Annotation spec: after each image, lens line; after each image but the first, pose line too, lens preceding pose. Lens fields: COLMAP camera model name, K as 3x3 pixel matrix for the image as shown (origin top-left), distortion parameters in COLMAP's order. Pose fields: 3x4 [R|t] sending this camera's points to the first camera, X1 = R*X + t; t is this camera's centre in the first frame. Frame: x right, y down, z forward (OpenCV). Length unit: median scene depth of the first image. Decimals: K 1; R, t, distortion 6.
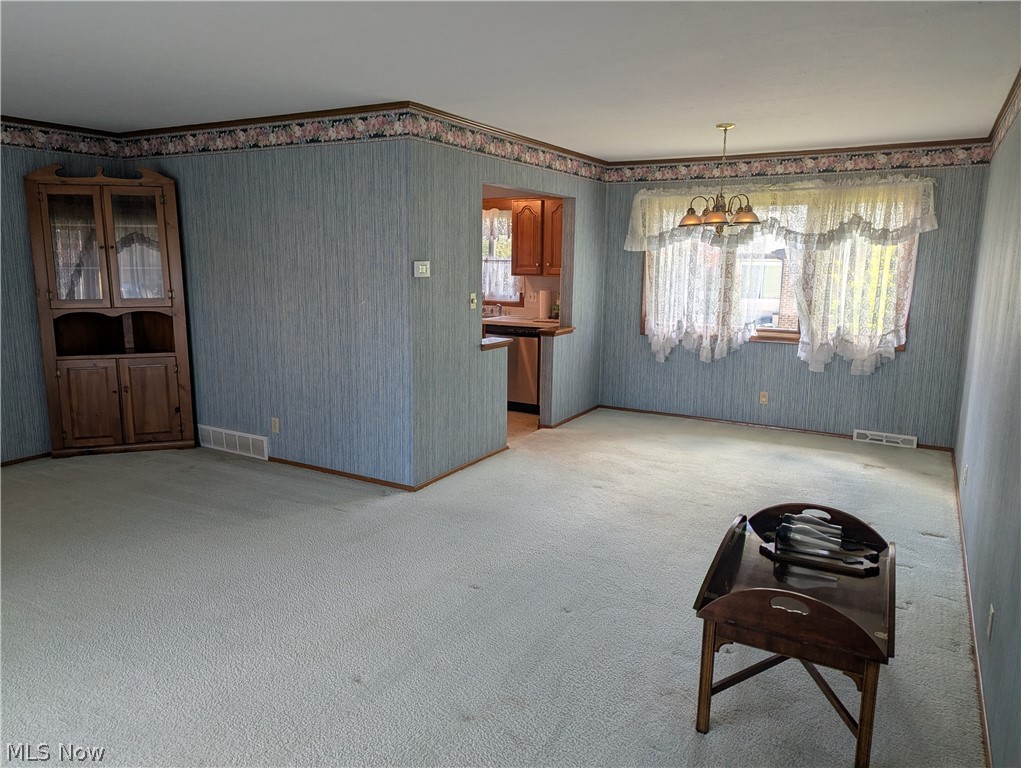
lens RADIAL K [[720.5, 0, 507.0], [0, 720.5, 385.8], [0, 0, 1]] dist [0.000688, 0.000469]
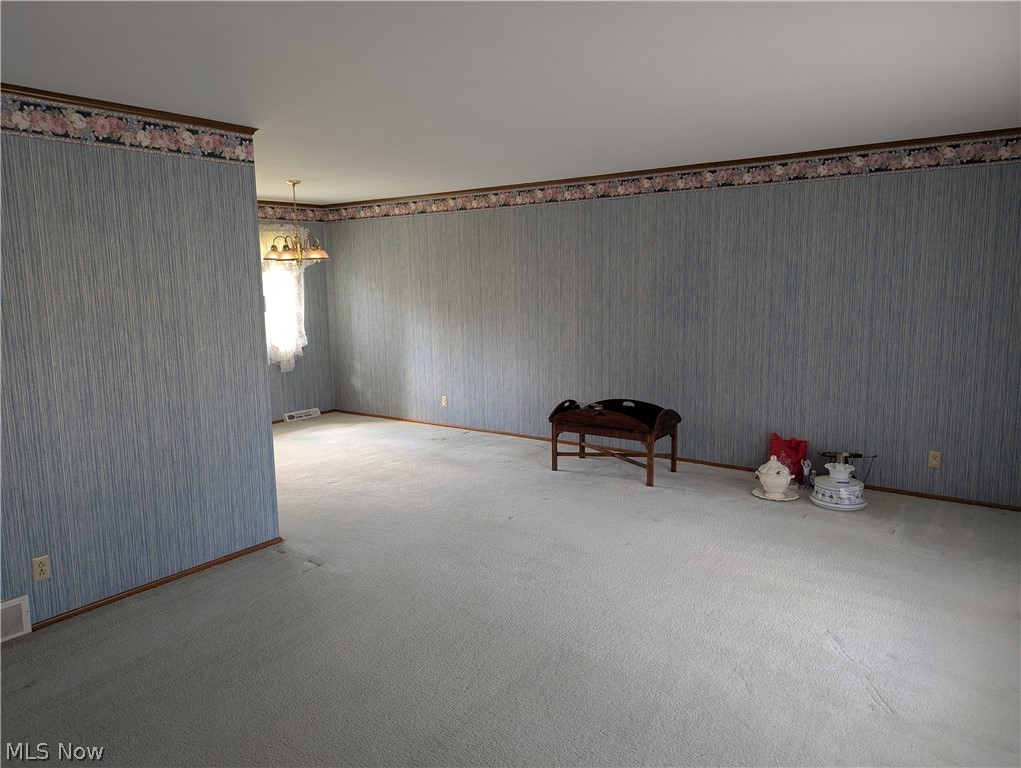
lens RADIAL K [[720.5, 0, 505.5], [0, 720.5, 379.4], [0, 0, 1]] dist [0.000688, 0.000469]
pose [[0.113263, -0.155955, 0.981249, -0.961198], [0.201621, 0.970664, 0.131000, -0.117600], [-0.972893, 0.183003, 0.141384, 0.539466]]
